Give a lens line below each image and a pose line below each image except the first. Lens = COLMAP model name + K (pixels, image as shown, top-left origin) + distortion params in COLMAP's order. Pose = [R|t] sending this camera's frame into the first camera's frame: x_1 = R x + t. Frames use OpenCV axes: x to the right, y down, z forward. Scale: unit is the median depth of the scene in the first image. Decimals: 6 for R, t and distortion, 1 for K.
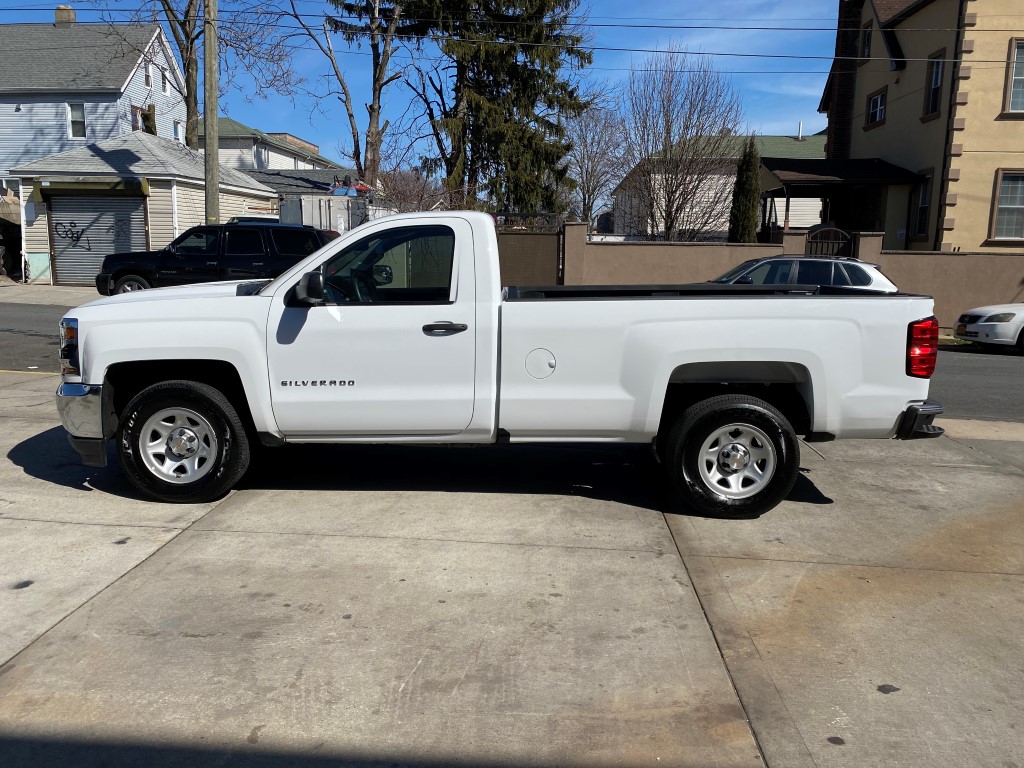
lens RADIAL K [[778.4, 0, 509.1], [0, 778.4, 380.1], [0, 0, 1]] dist [0.024557, -0.027662]
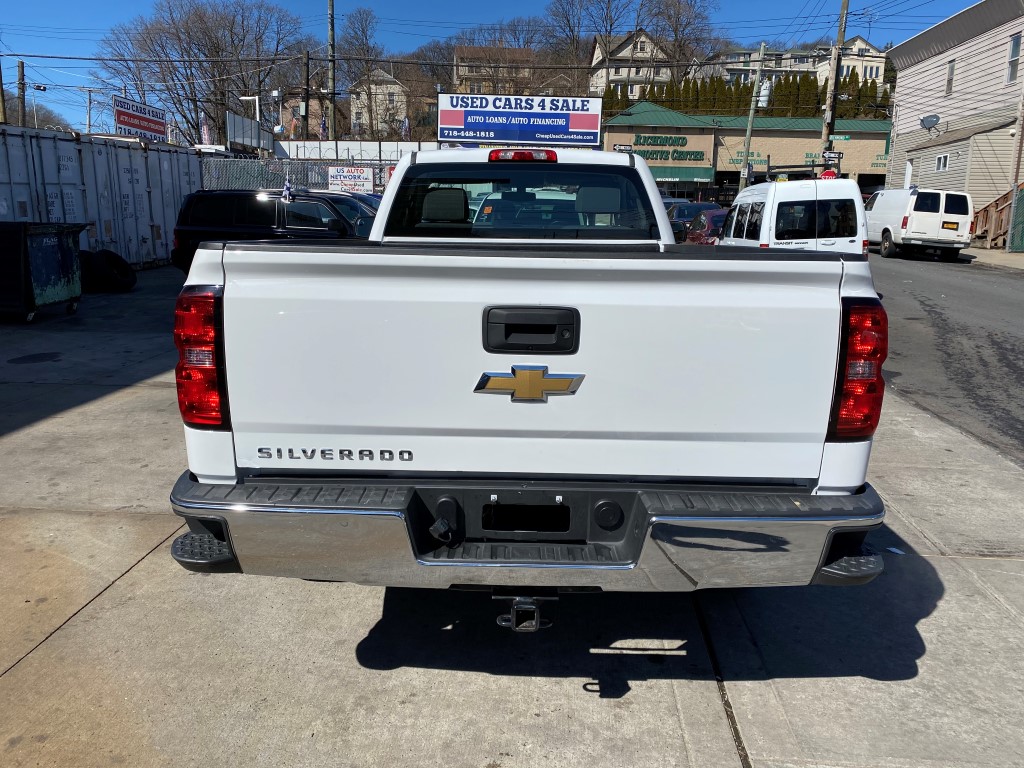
lens RADIAL K [[780.6, 0, 509.2], [0, 780.6, 379.9], [0, 0, 1]] dist [0.010796, -0.009740]
pose [[-0.000022, 0.180590, -0.983558, 0.222352], [-0.177213, 0.967991, 0.177736, -0.032001], [0.984173, 0.174303, 0.031982, 0.265940]]
